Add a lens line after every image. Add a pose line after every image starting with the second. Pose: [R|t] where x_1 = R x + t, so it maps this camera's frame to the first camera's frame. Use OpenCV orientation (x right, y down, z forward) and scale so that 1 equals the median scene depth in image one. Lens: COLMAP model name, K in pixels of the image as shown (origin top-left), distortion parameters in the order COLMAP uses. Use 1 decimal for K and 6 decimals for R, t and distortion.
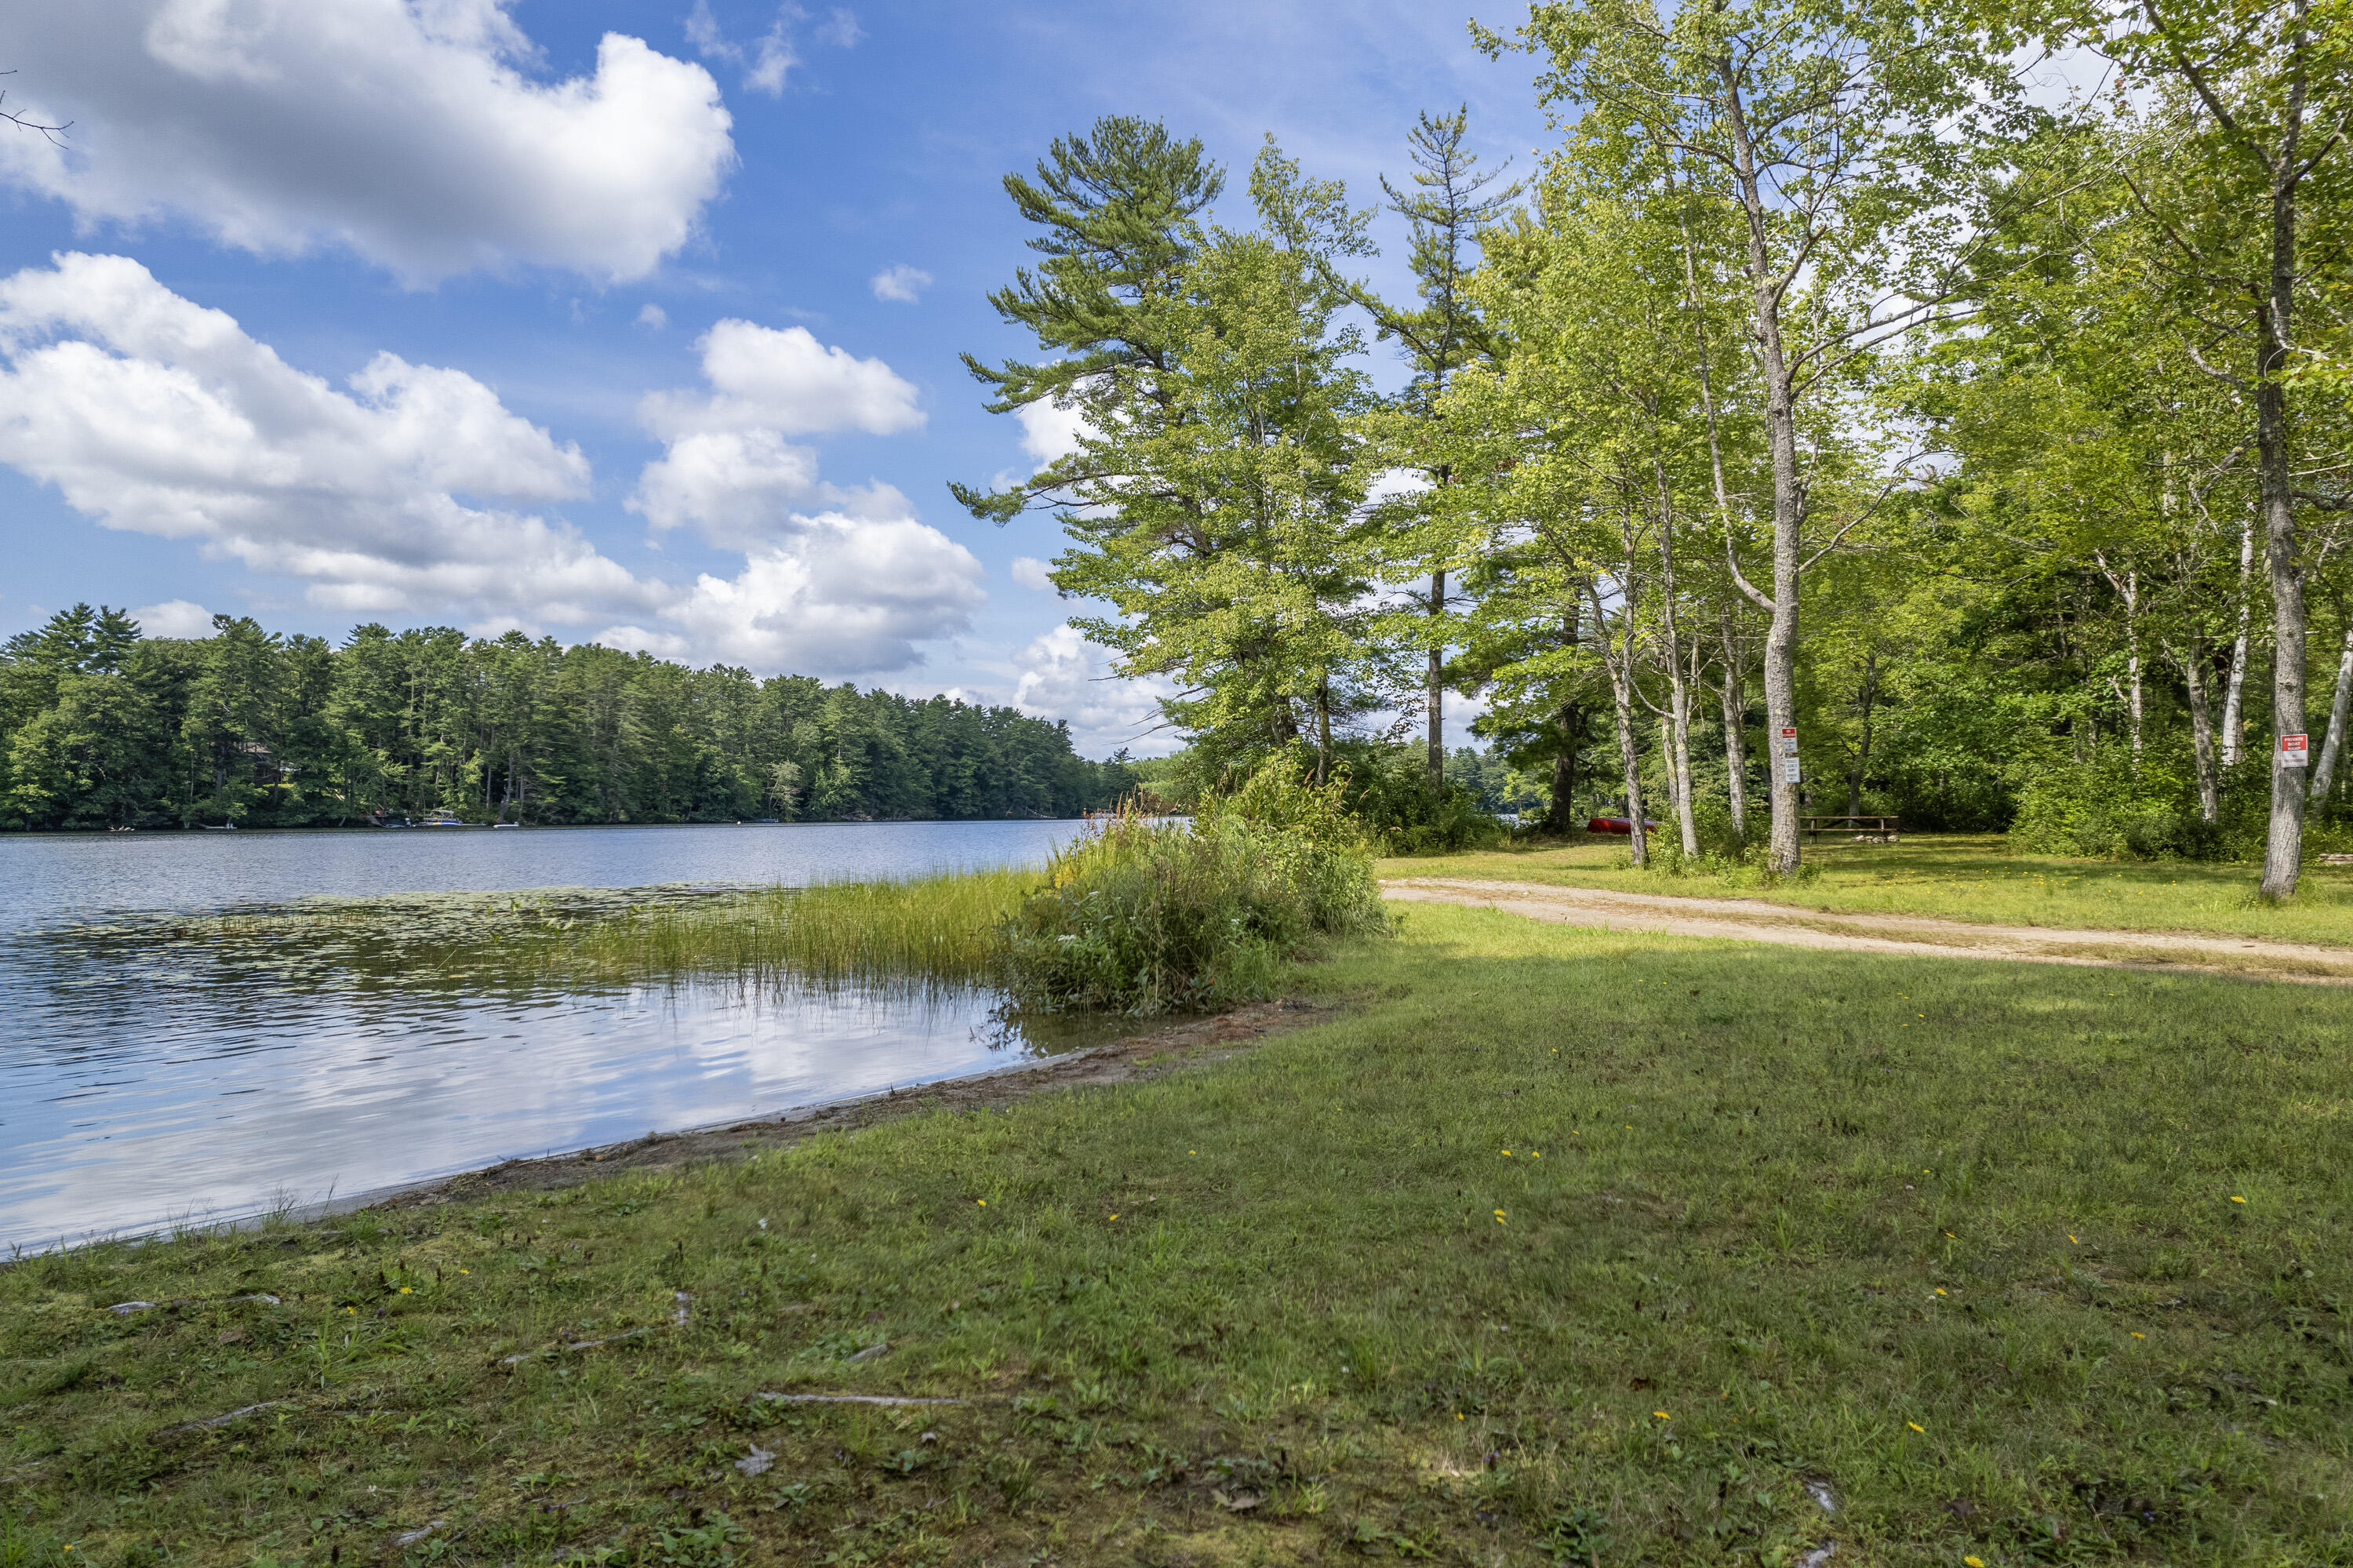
lens RADIAL K [[1504.2, 0, 1164.5], [0, 1504.2, 777.9], [0, 0, 1]] dist [-0.032628, 0.024605]
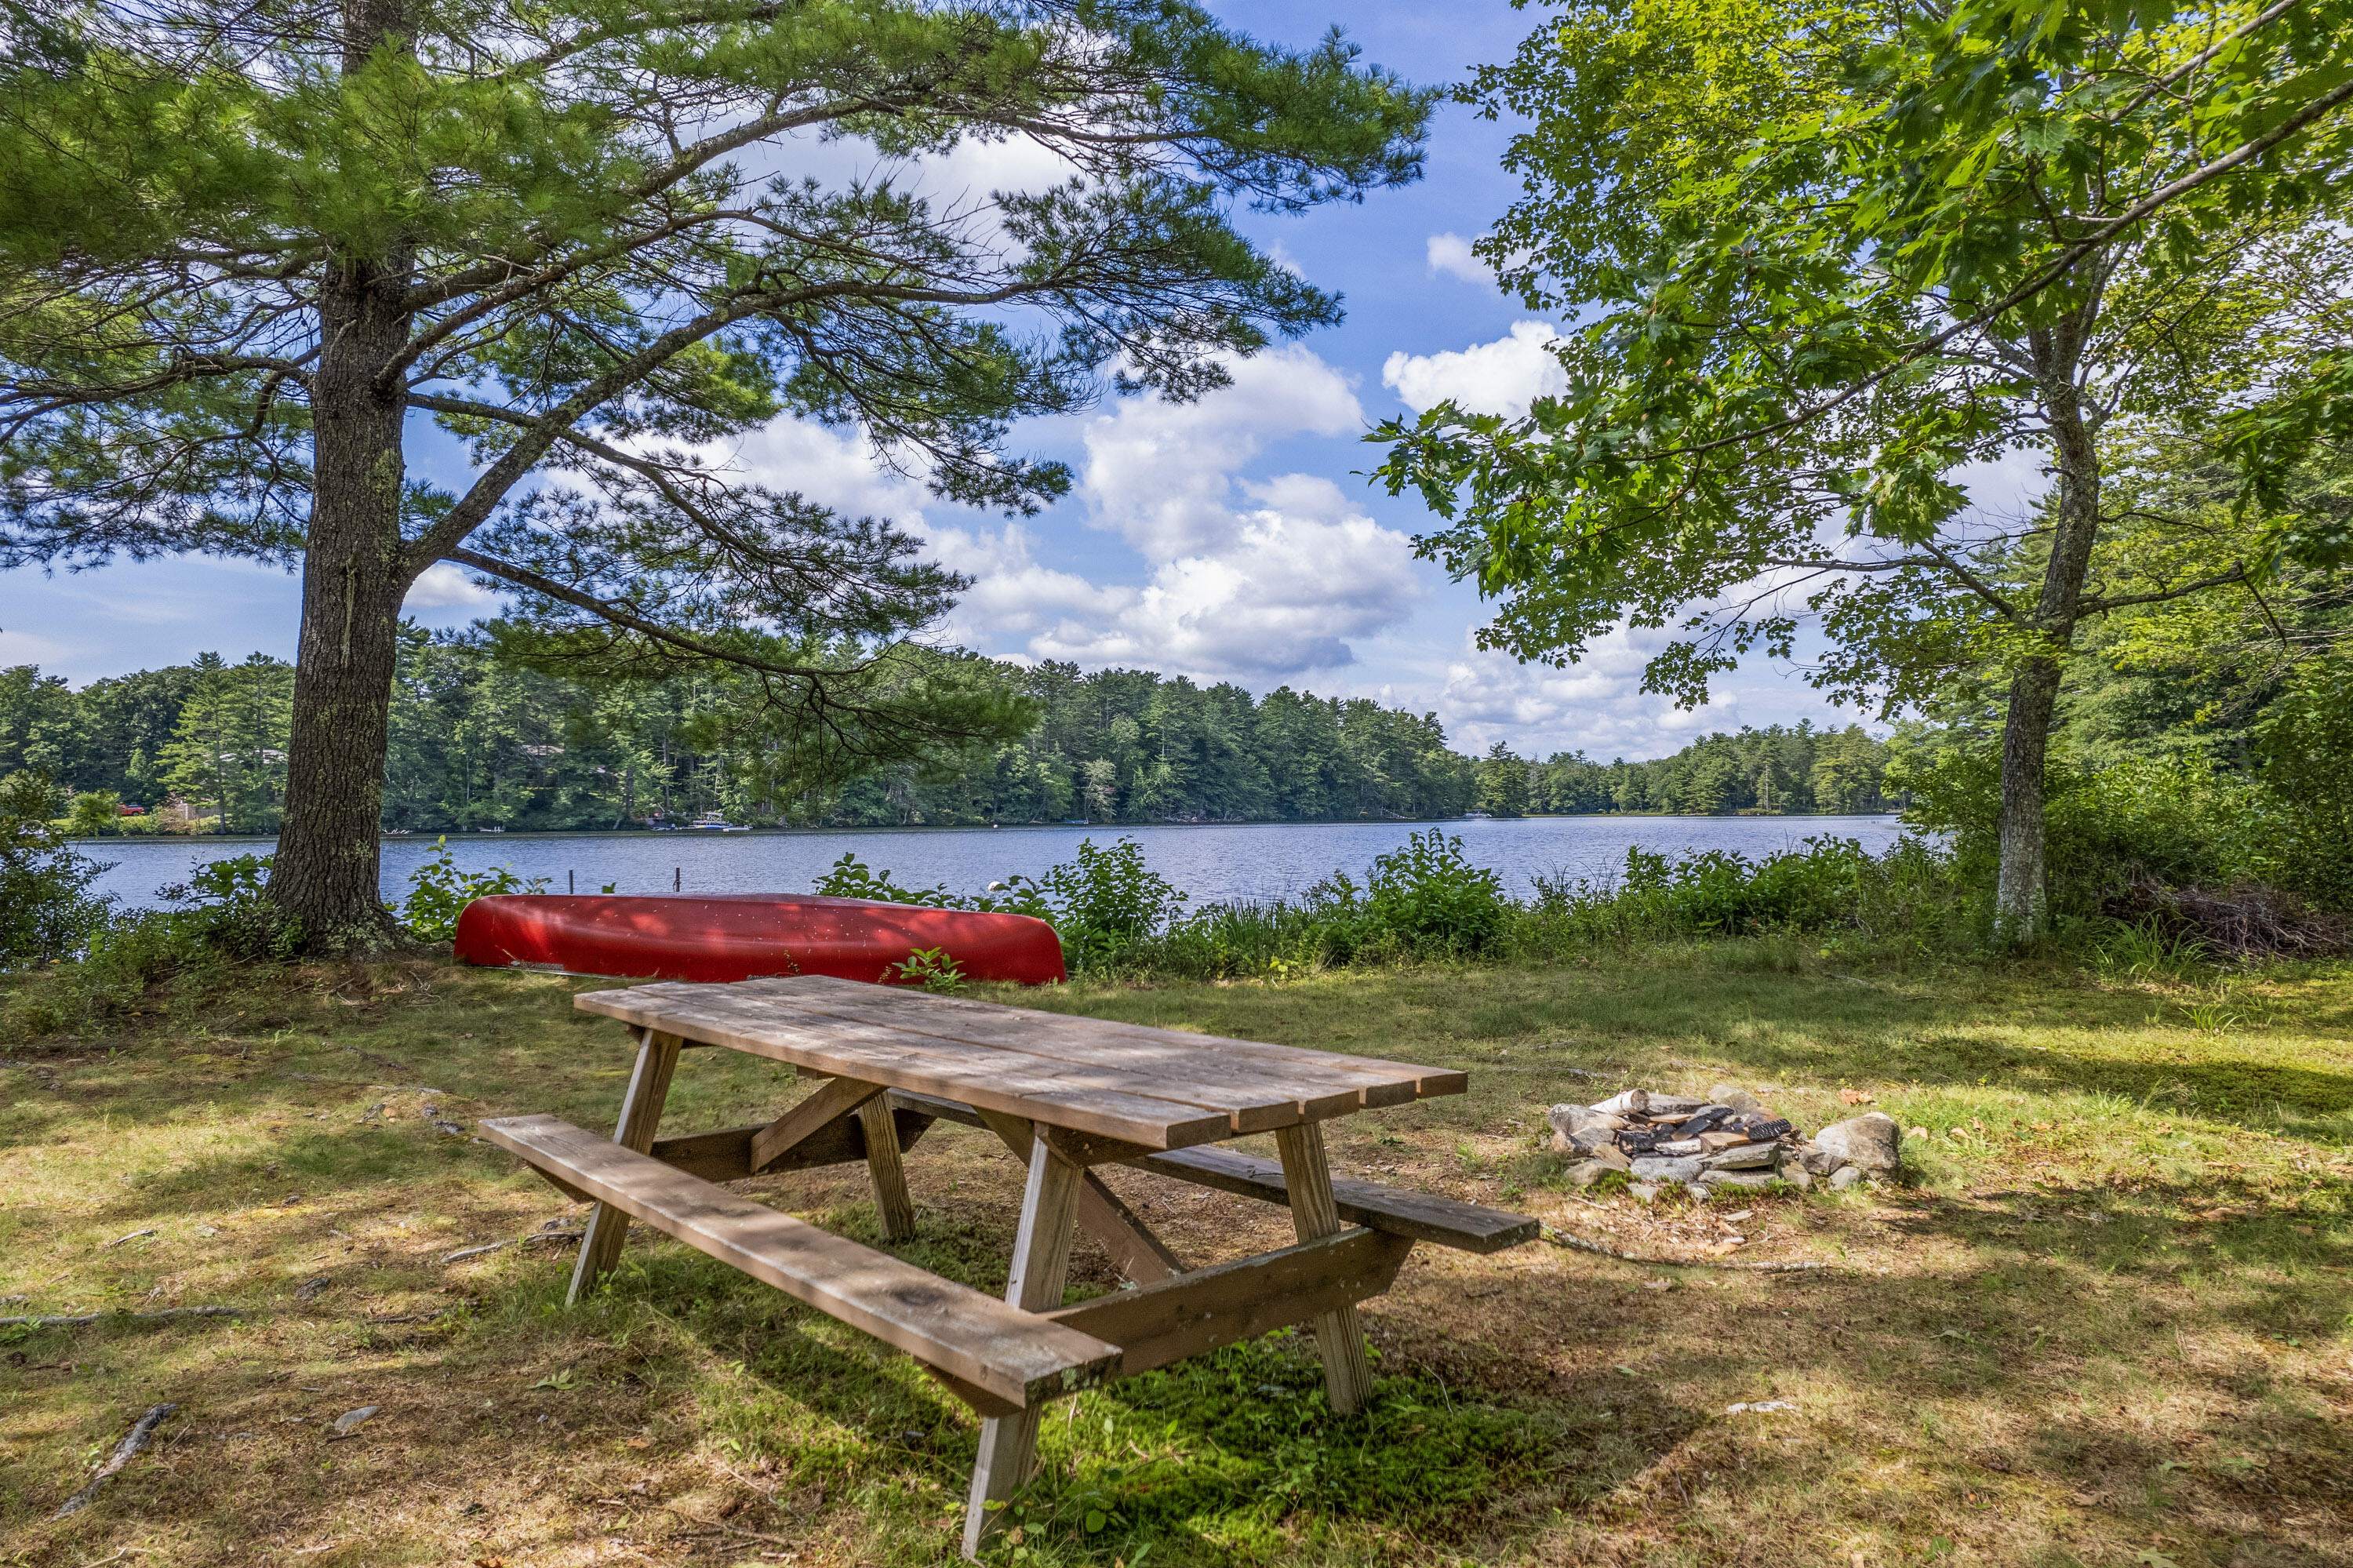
lens RADIAL K [[1504.2, 0, 1181.7], [0, 1504.2, 790.3], [0, 0, 1]] dist [-0.032628, 0.024605]
pose [[0.960199, -0.006184, -0.279249, 0.078833], [0.008491, 0.999939, 0.007053, 0.002643], [0.279188, -0.009143, 0.960193, 0.140293]]
